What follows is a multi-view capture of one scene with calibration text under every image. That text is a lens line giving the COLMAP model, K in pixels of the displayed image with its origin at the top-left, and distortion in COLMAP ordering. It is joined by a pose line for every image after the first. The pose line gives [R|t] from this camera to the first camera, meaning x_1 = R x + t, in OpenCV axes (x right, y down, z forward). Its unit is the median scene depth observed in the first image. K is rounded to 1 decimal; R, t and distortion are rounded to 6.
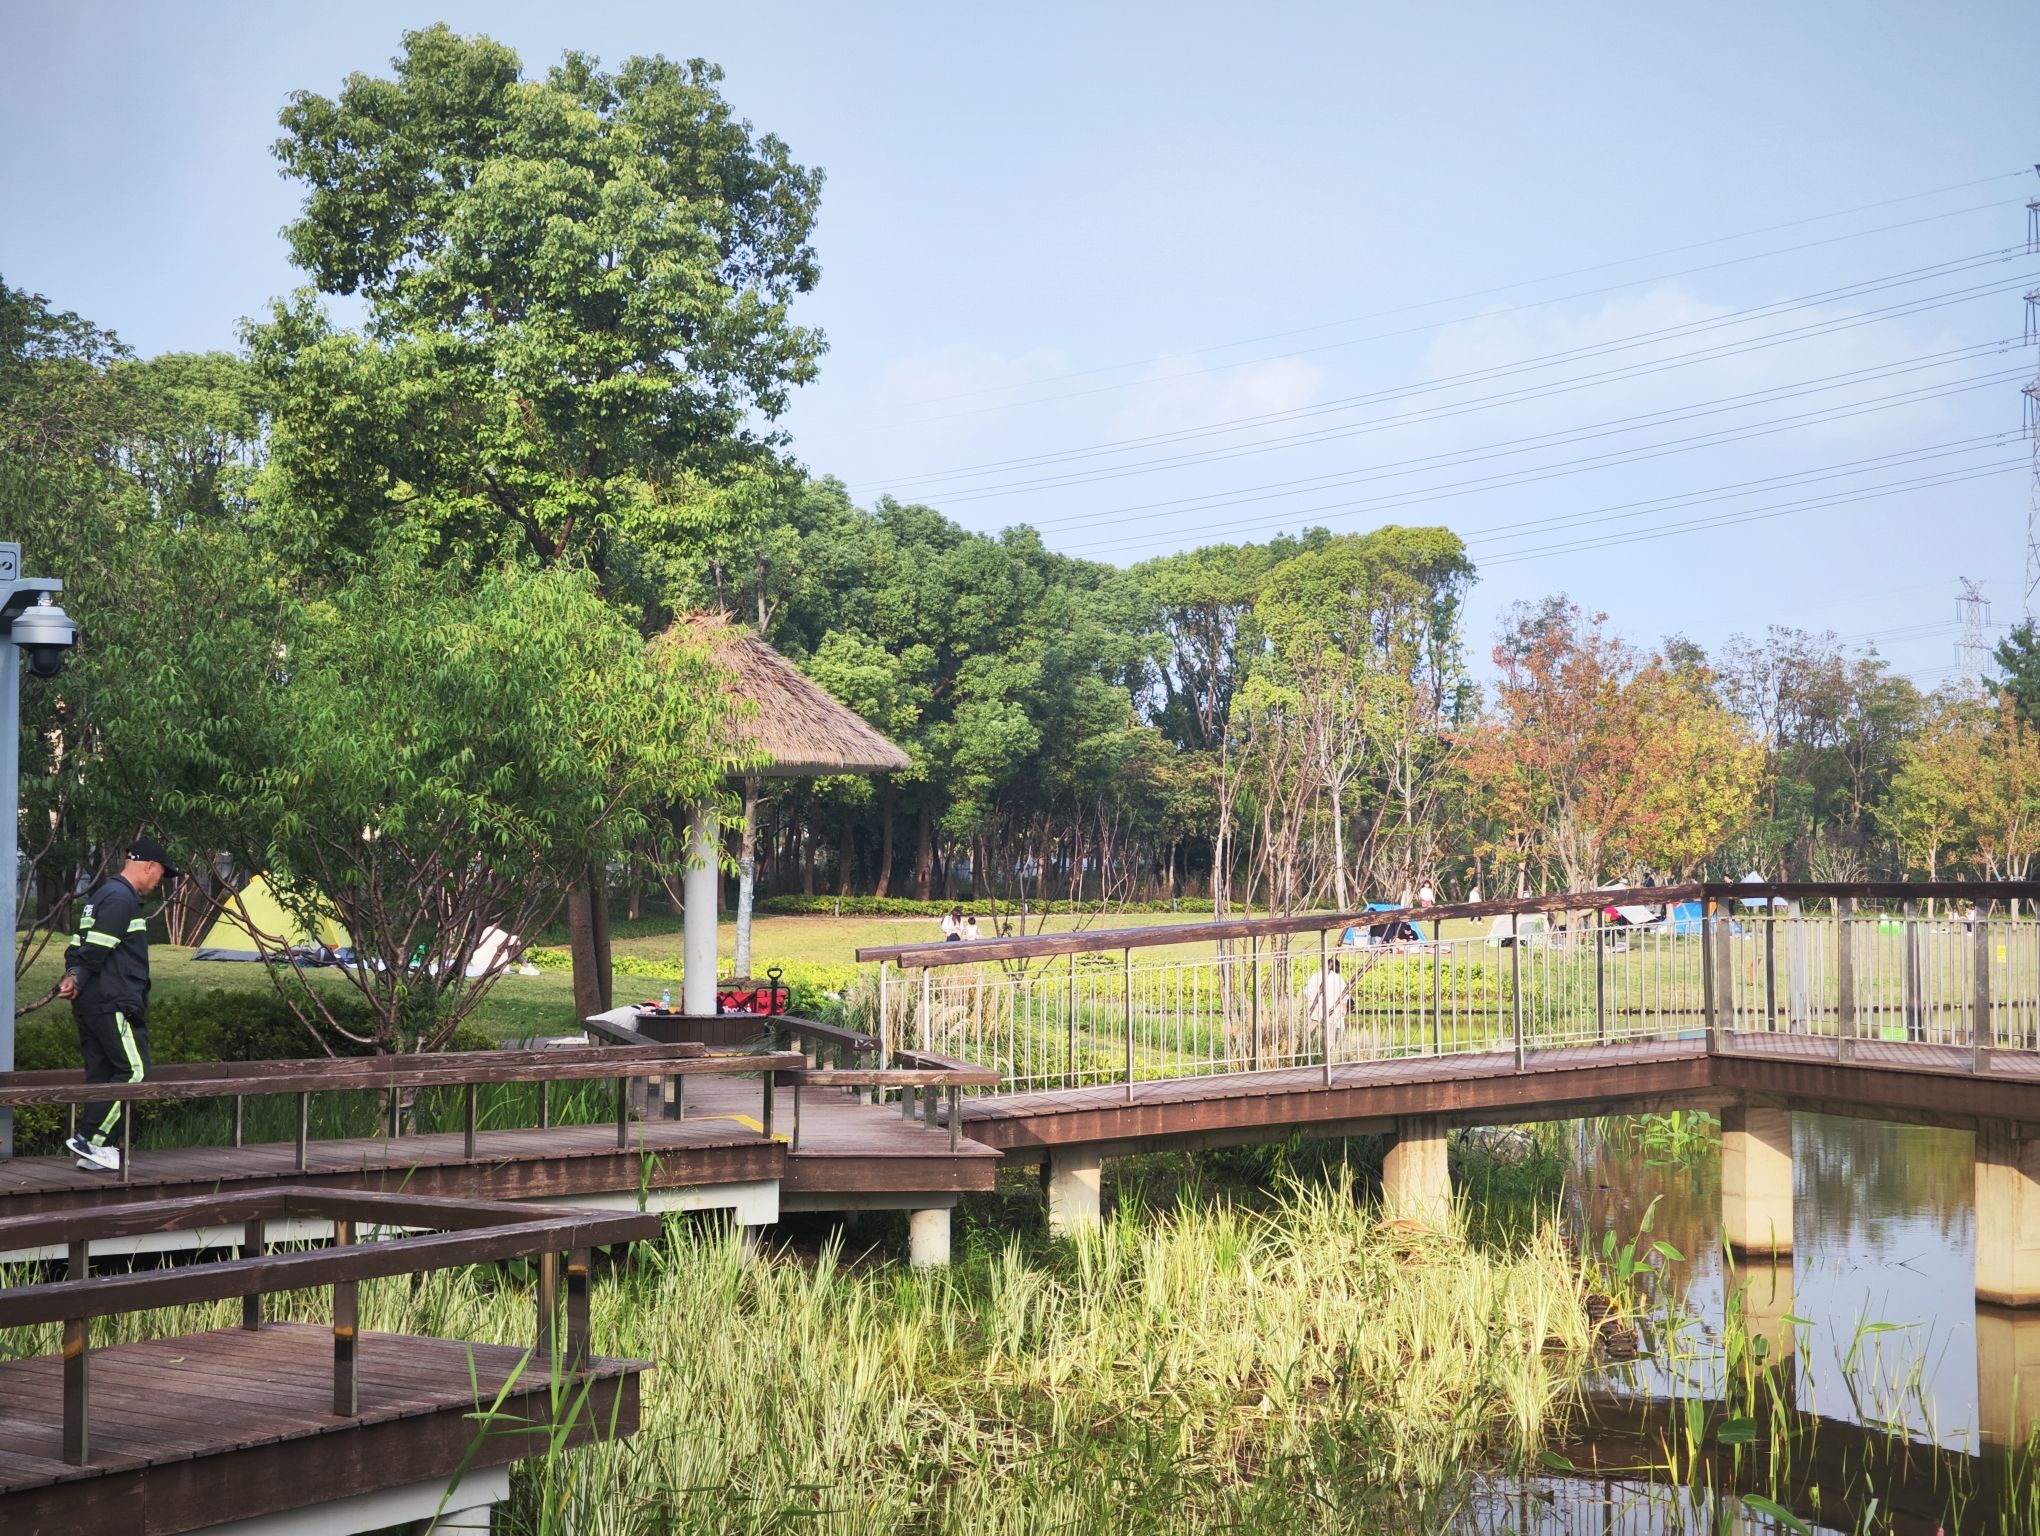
lens RADIAL K [[2975.9, 0, 1020.0], [0, 2975.9, 768.0], [0, 0, 1]] dist [0.007204, 0.007941]
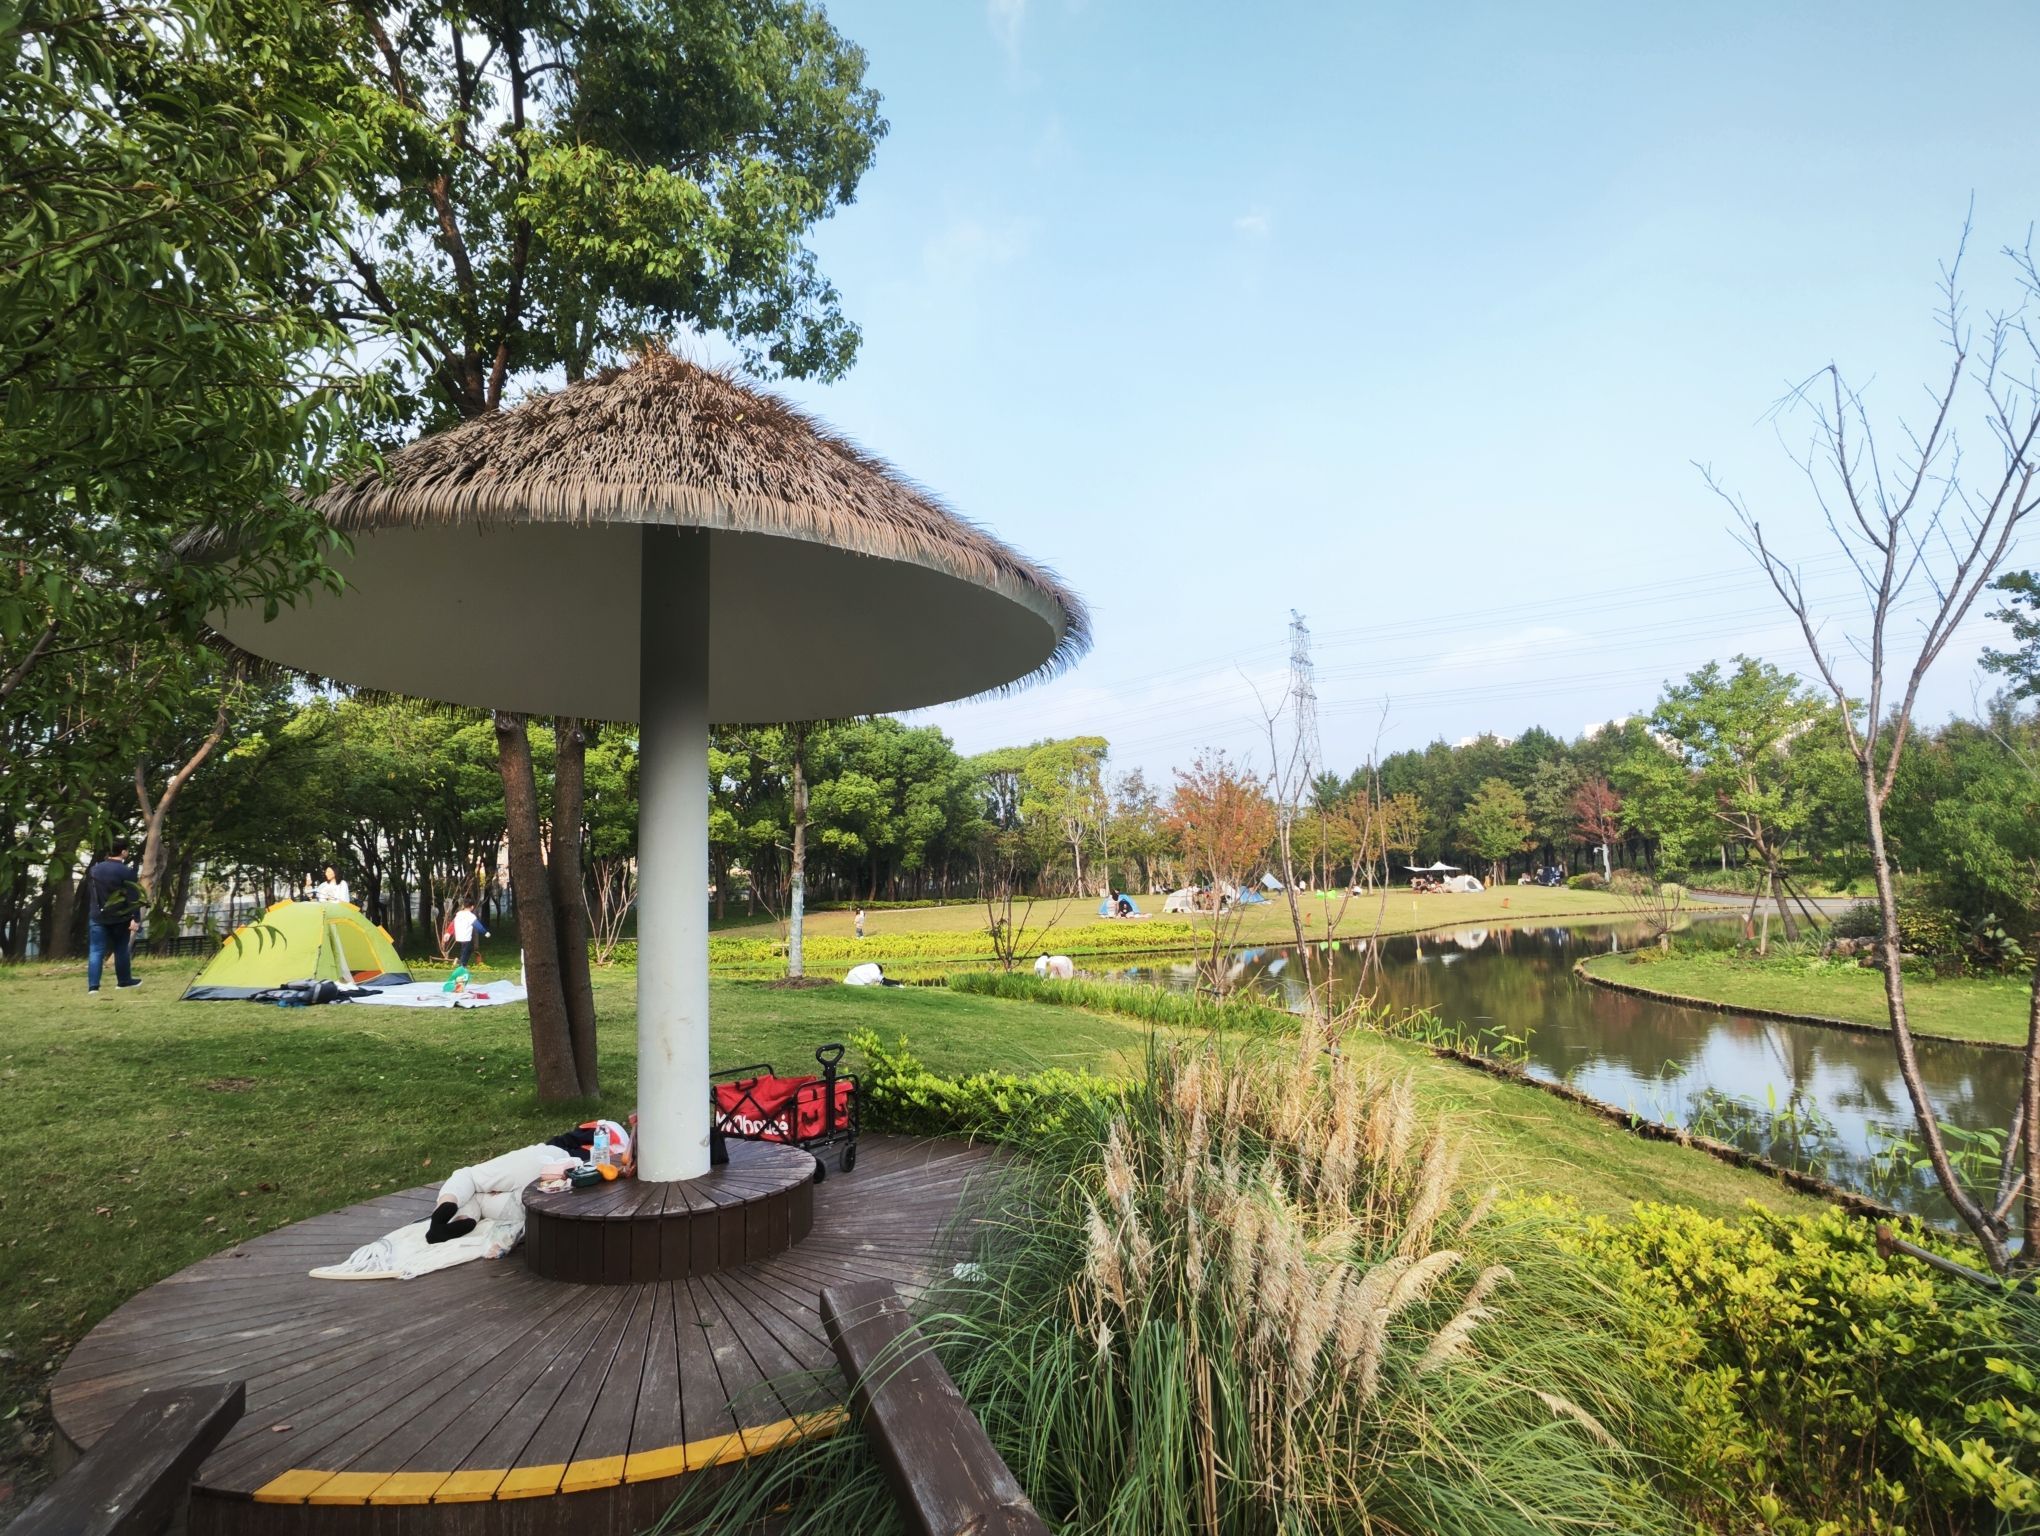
lens RADIAL K [[1028.0, 0, 1020.0], [0, 1028.0, 768.0], [0, 0, 1]] dist [-0.000772, -0.000028]
pose [[0.993273, -0.025823, 0.112882, -0.023199], [0.034811, 0.996315, -0.078387, 0.011017], [-0.110442, 0.081789, 0.990512, 0.275747]]
